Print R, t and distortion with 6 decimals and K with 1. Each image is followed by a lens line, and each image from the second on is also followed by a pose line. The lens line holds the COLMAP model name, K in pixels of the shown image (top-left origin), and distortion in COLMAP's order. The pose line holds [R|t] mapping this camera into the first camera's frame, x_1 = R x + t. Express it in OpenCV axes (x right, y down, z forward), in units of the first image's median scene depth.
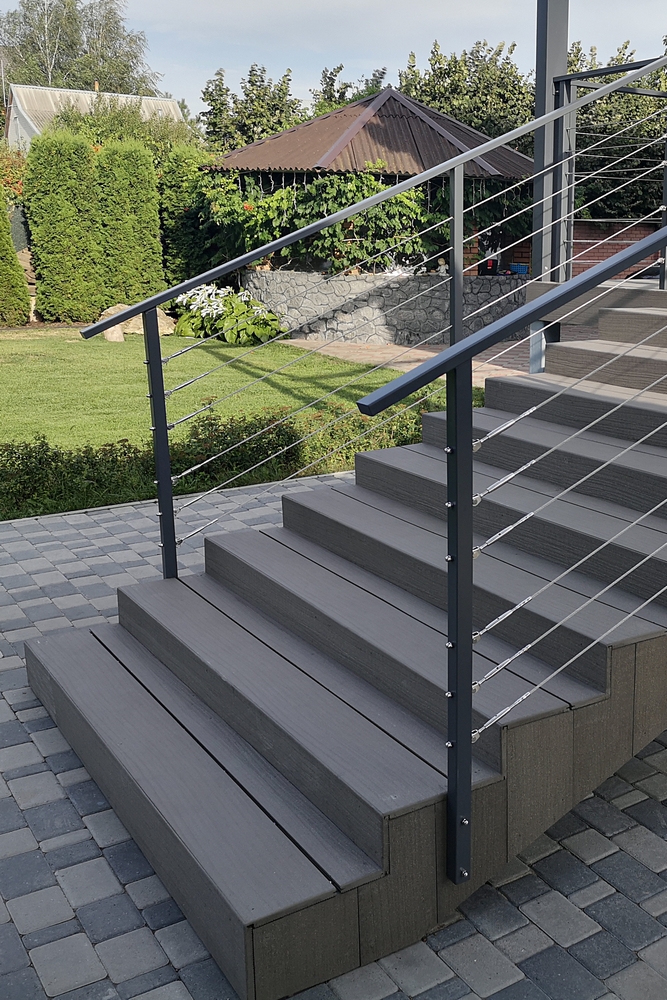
lens RADIAL K [[982.4, 0, 417.3], [0, 982.4, 546.4], [0, 0, 1]] dist [0.070210, -0.021537]
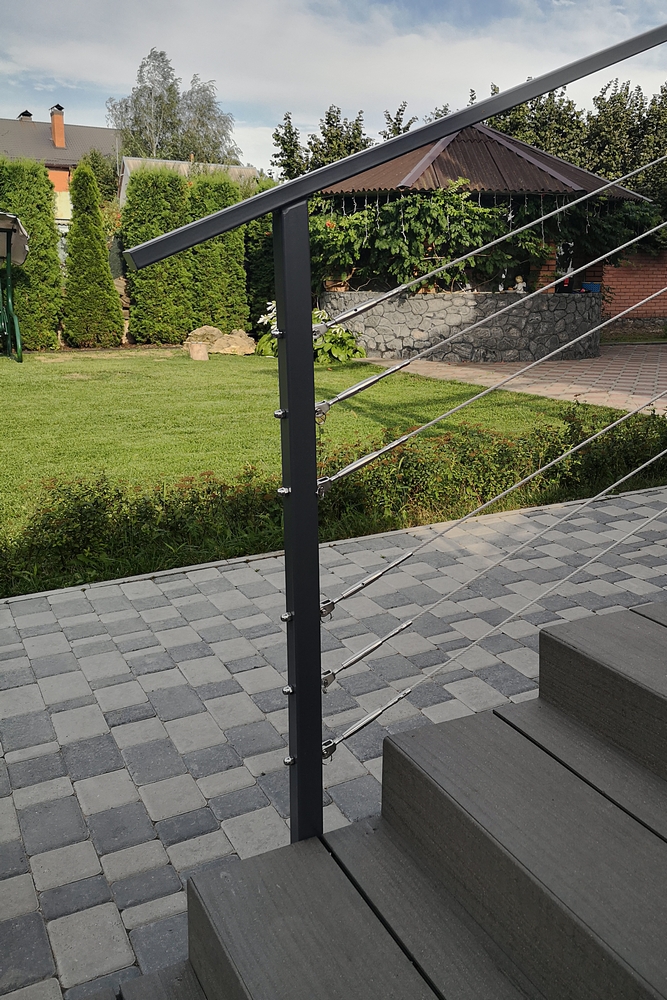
lens RADIAL K [[824.8, 0, 333.5], [0, 824.8, 500.0], [0, 0, 1]] dist [-0.004971, 0.317953]
pose [[0.991375, 0.016896, -0.129960, -0.051424], [-0.022887, 0.998736, -0.044747, -0.025861], [0.129039, 0.047336, 0.990509, 0.168324]]
